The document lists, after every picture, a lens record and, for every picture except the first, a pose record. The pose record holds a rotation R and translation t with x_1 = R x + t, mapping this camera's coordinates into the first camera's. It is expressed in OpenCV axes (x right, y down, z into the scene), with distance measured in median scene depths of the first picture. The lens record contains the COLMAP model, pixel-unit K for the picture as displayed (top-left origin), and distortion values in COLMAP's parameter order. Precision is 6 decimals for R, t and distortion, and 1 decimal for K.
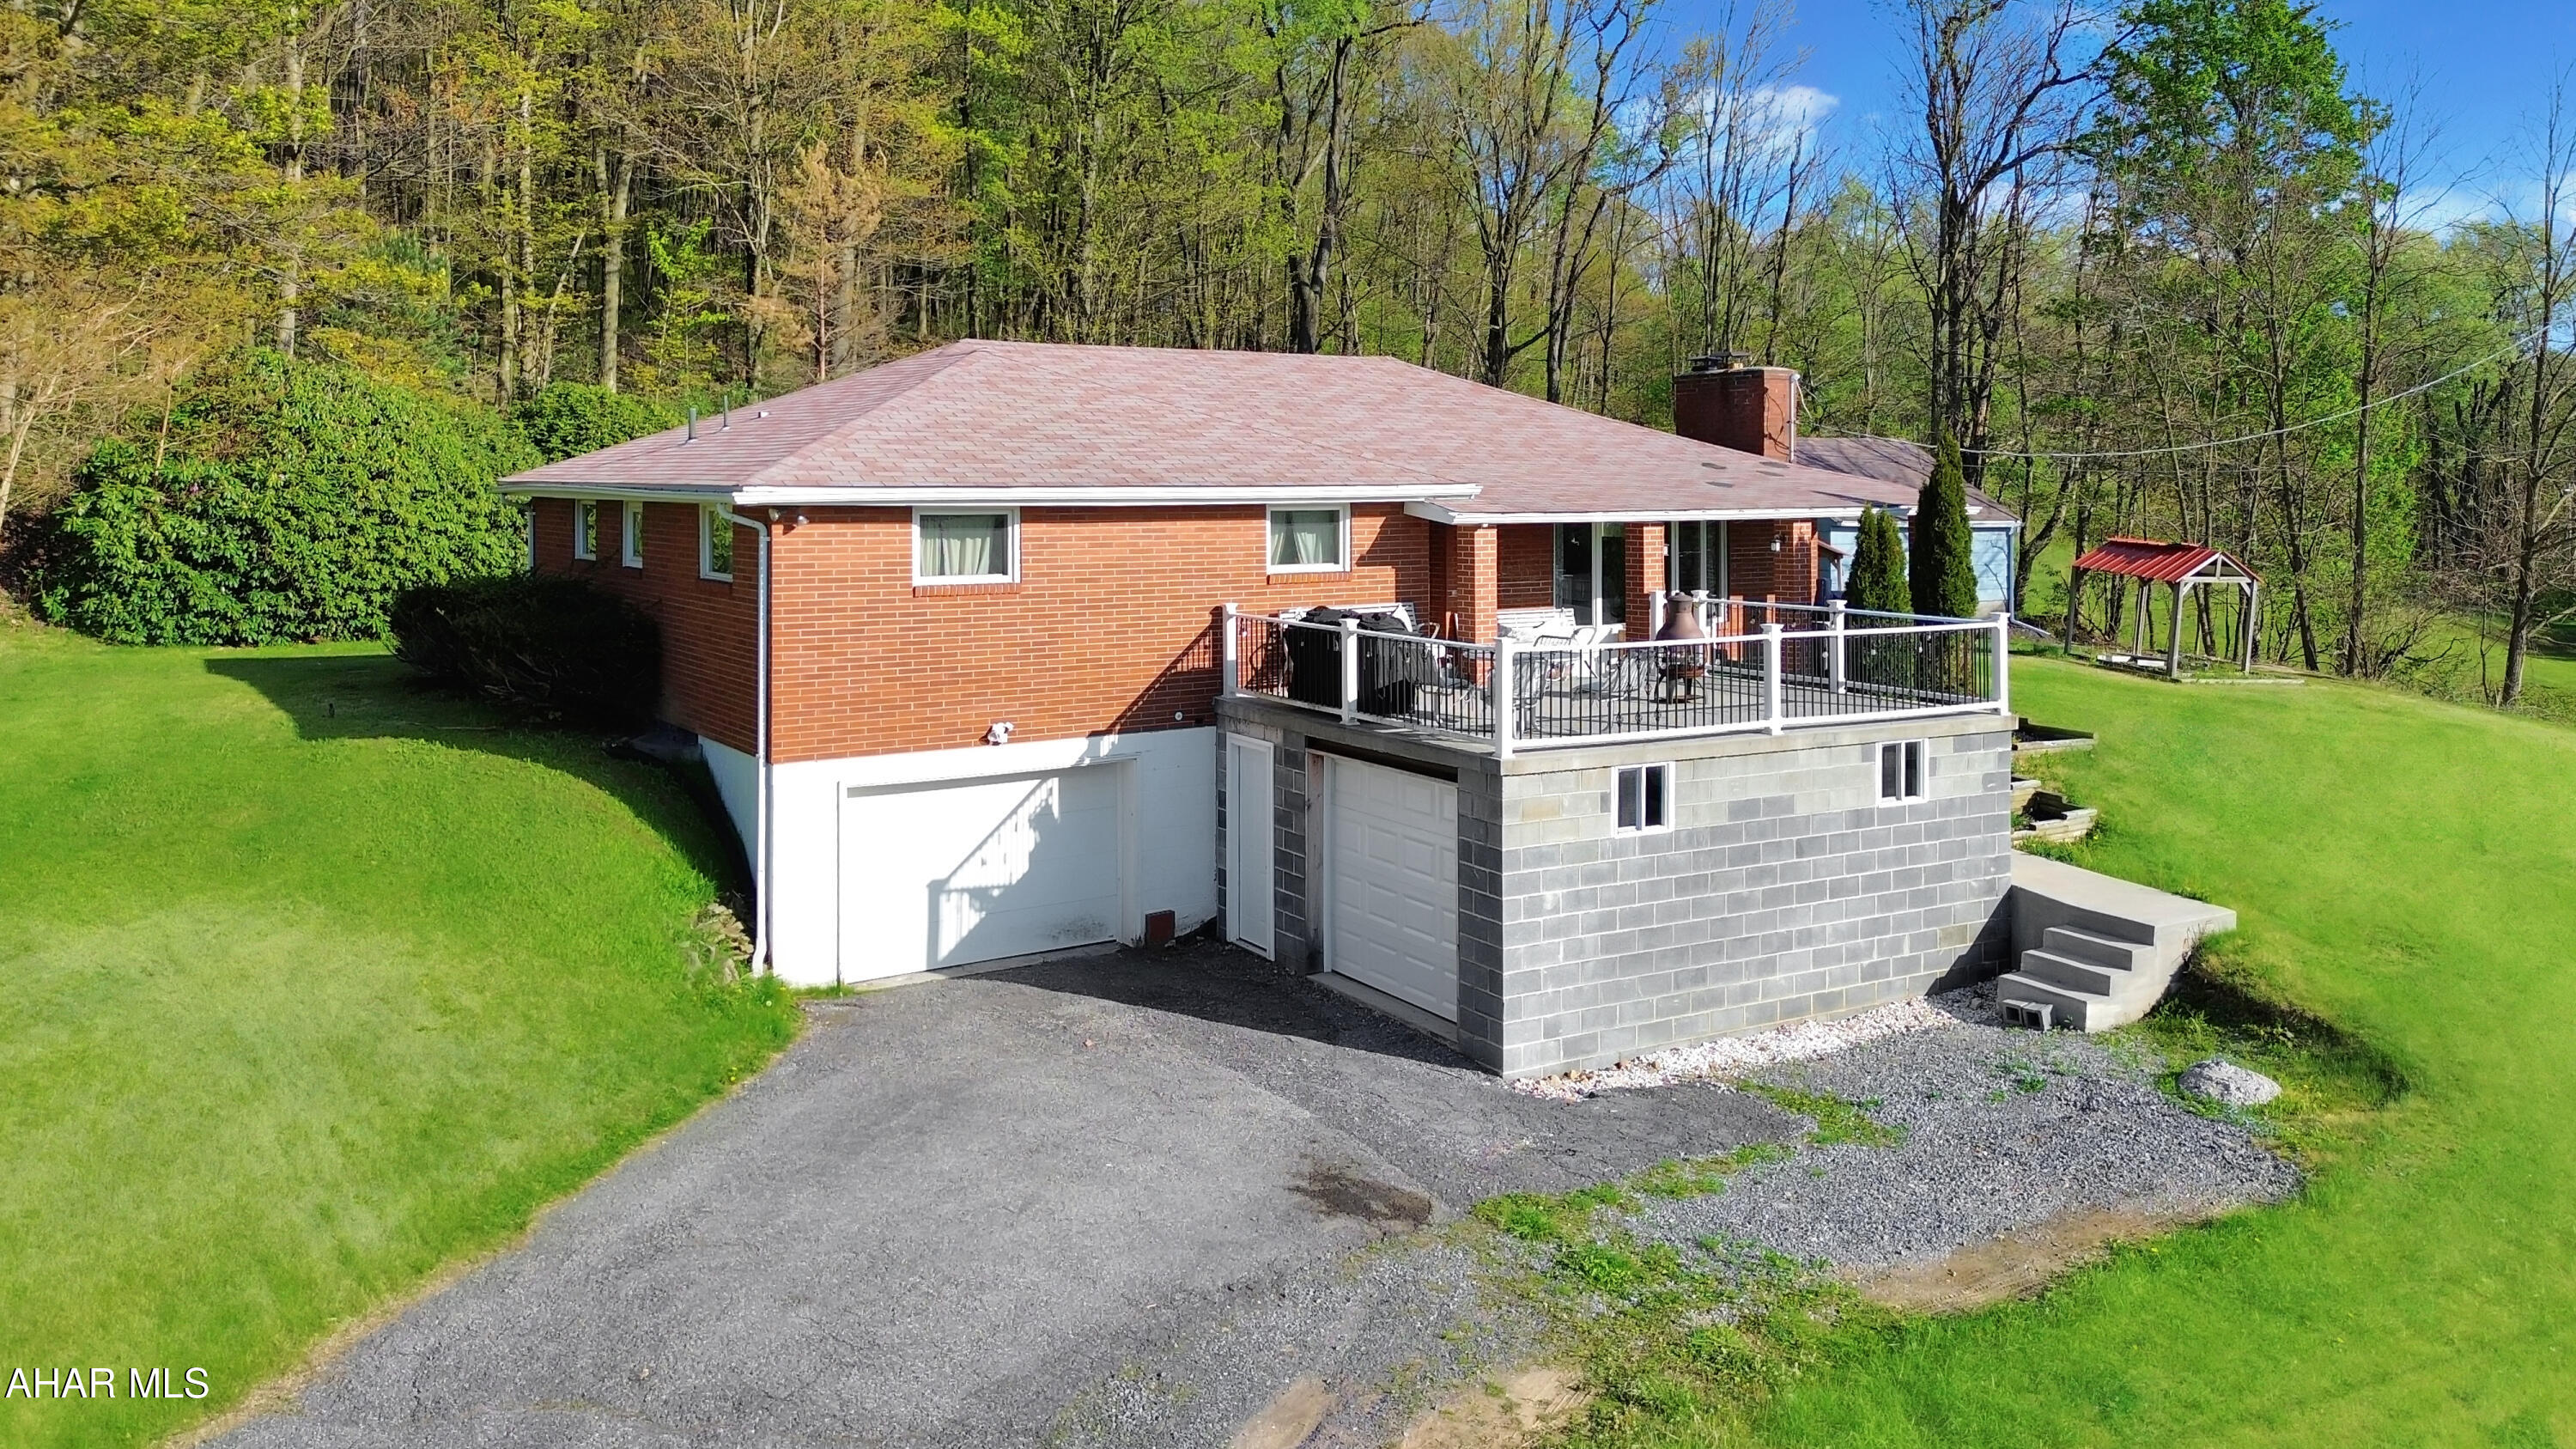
lens RADIAL K [[1826.3, 0, 1238.3], [0, 1826.3, 500.4], [0, 0, 1]] dist [0.050406, -0.026498]
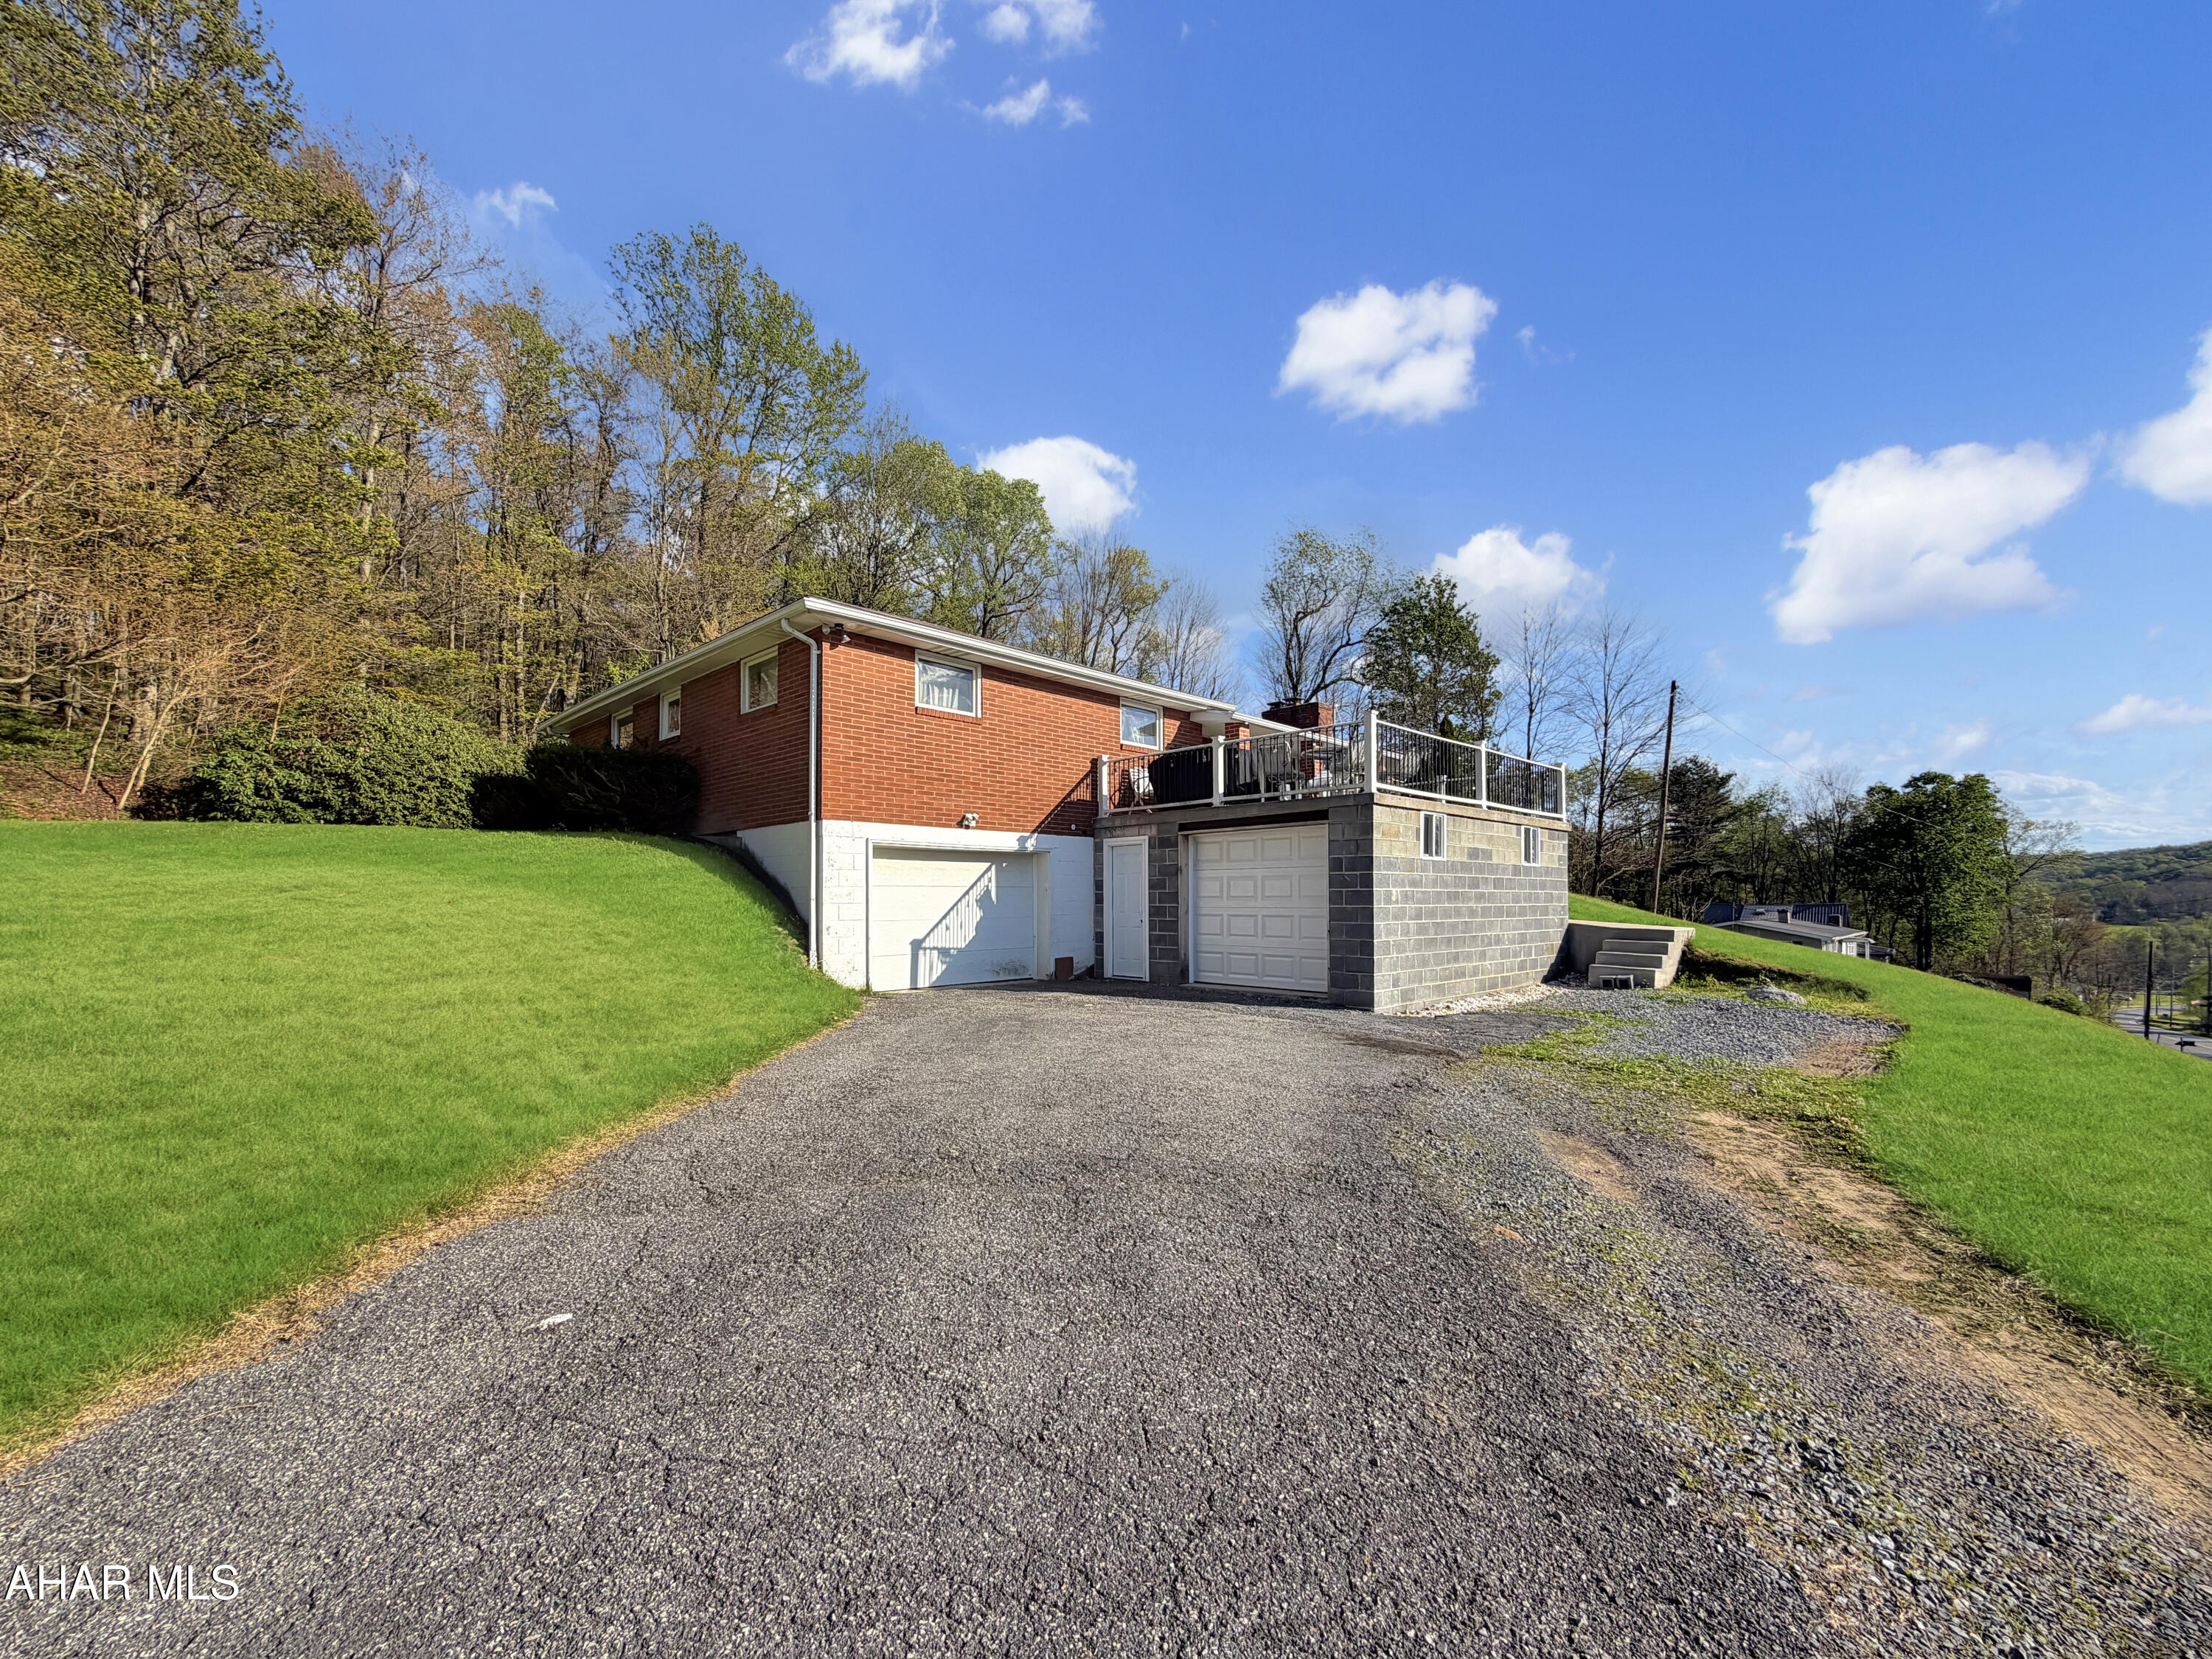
lens RADIAL K [[880.2, 0, 1076.6], [0, 880.2, 879.2], [0, 0, 1]] dist [0.007102, 0.000523]
pose [[0.974477, 0.007857, 0.224349, -0.217643], [-0.000948, 0.999522, -0.030889, 0.208239], [-0.224485, 0.029888, 0.974019, 0.335634]]
